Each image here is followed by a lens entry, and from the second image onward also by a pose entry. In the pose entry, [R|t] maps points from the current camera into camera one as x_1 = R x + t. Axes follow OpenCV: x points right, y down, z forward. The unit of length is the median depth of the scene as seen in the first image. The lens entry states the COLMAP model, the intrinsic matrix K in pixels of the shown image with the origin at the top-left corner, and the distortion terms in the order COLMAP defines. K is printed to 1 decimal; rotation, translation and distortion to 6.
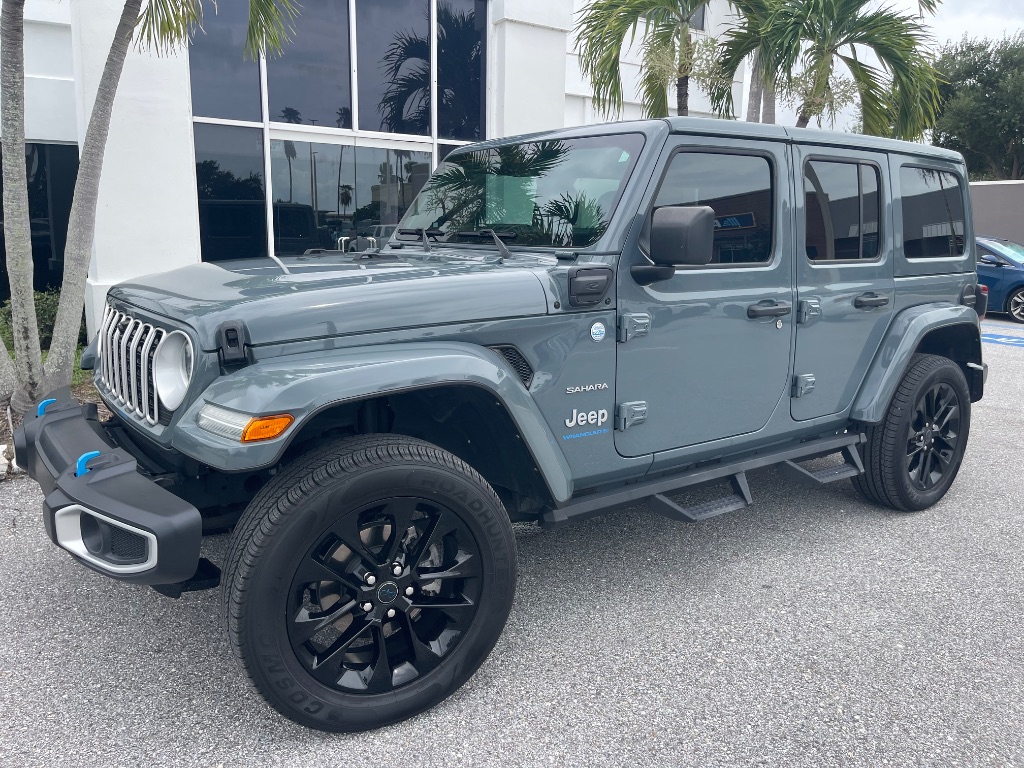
lens RADIAL K [[789.0, 0, 509.5], [0, 789.0, 374.2], [0, 0, 1]] dist [0.075352, -0.108924]
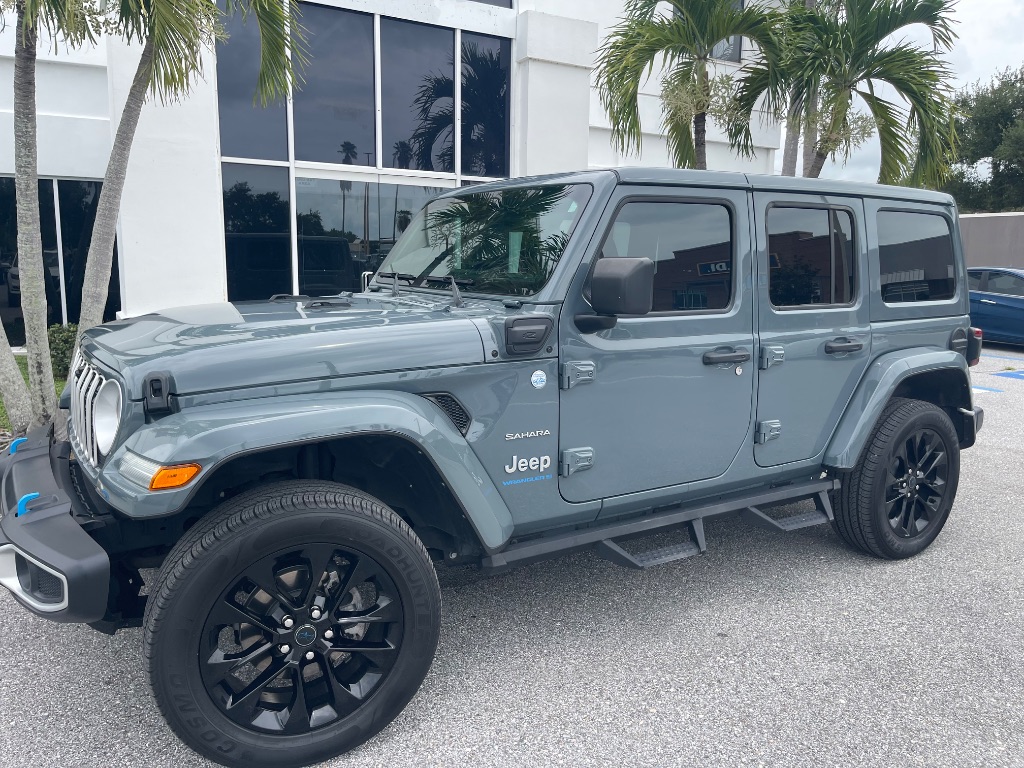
lens RADIAL K [[789.0, 0, 516.7], [0, 789.0, 384.3], [0, 0, 1]] dist [0.075352, -0.108924]
pose [[0.998174, 0.010088, -0.059555, 0.140672], [-0.011361, 0.999713, -0.021081, -0.025153], [0.059325, 0.021719, 0.998002, -0.015610]]
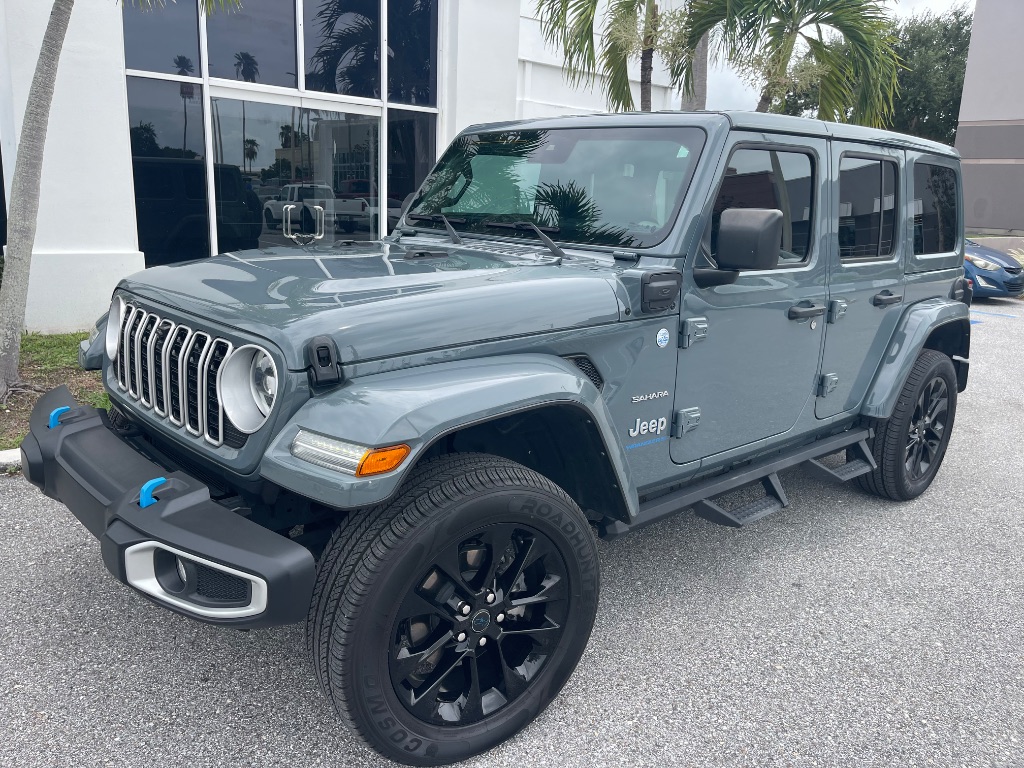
lens RADIAL K [[789.0, 0, 501.9], [0, 789.0, 392.6], [0, 0, 1]] dist [0.075352, -0.108924]
pose [[0.994117, -0.000125, 0.108307, -0.183381], [-0.007263, 0.997672, 0.067814, -0.050349], [-0.108064, -0.068201, 0.991802, 0.056713]]
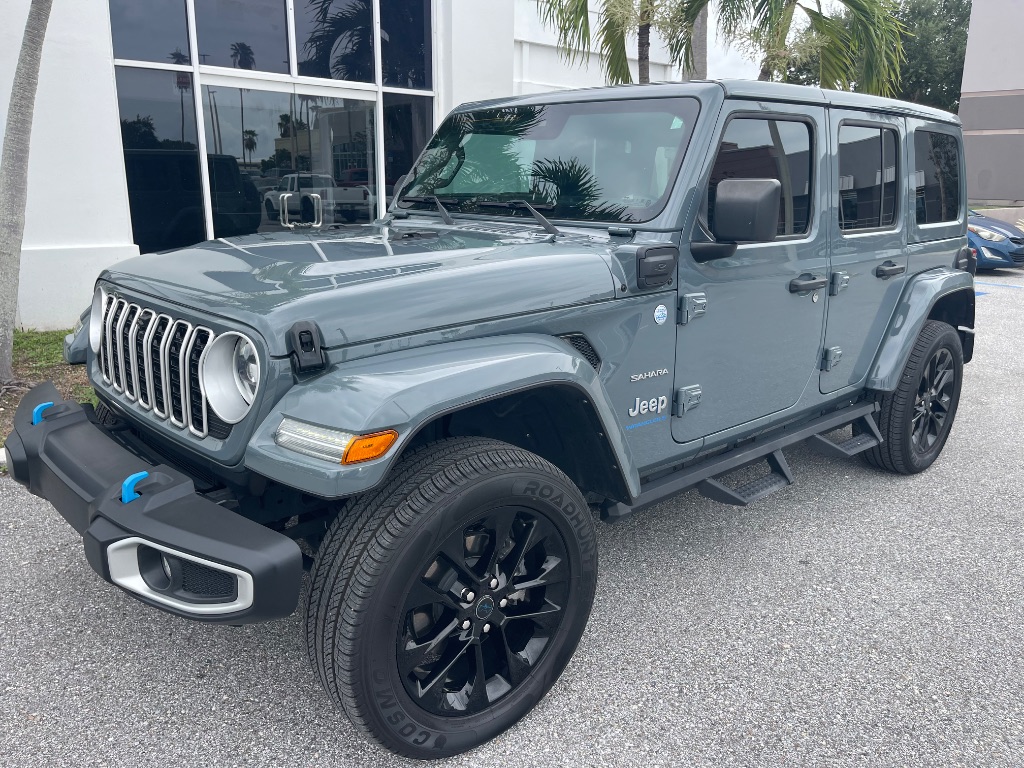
lens RADIAL K [[789.0, 0, 514.9], [0, 789.0, 391.6], [0, 0, 1]] dist [0.075352, -0.108924]
pose [[0.993176, -0.029717, 0.112776, -0.165475], [0.020251, 0.996246, 0.084170, -0.044464], [-0.114854, -0.081312, 0.990049, 0.076016]]
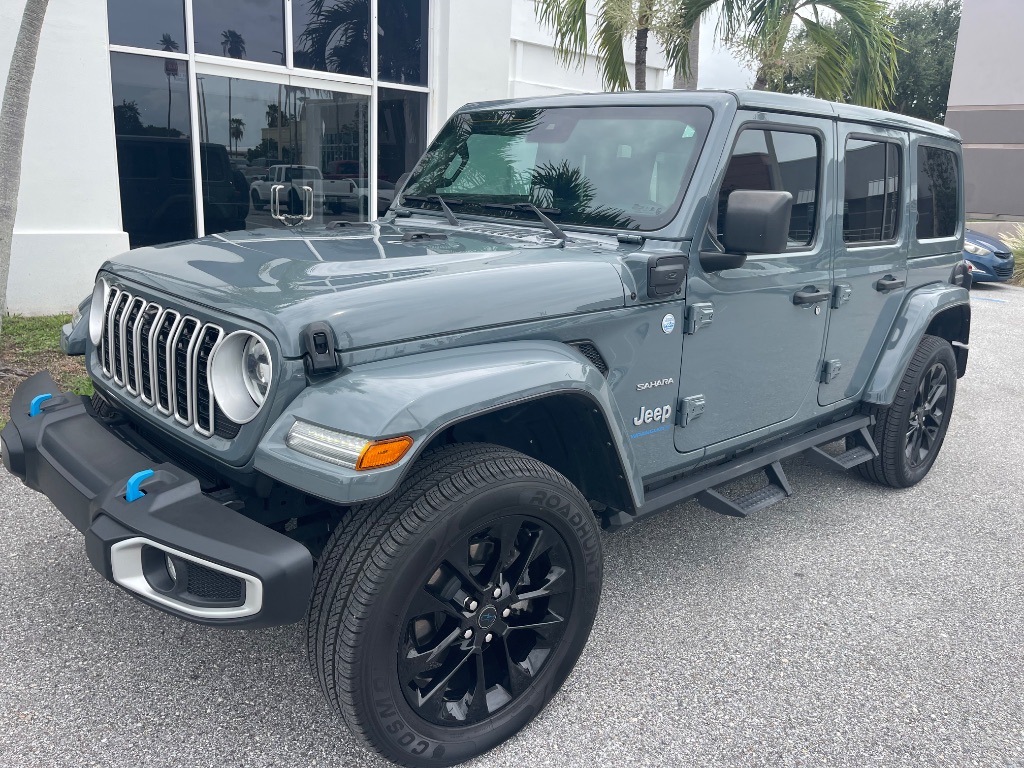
lens RADIAL K [[789.0, 0, 504.2], [0, 789.0, 386.0], [0, 0, 1]] dist [0.075352, -0.108924]
pose [[0.992003, 0.000054, 0.126215, -0.194649], [-0.010350, 0.996667, 0.080916, -0.053141], [-0.125790, -0.081575, 0.988697, 0.087855]]
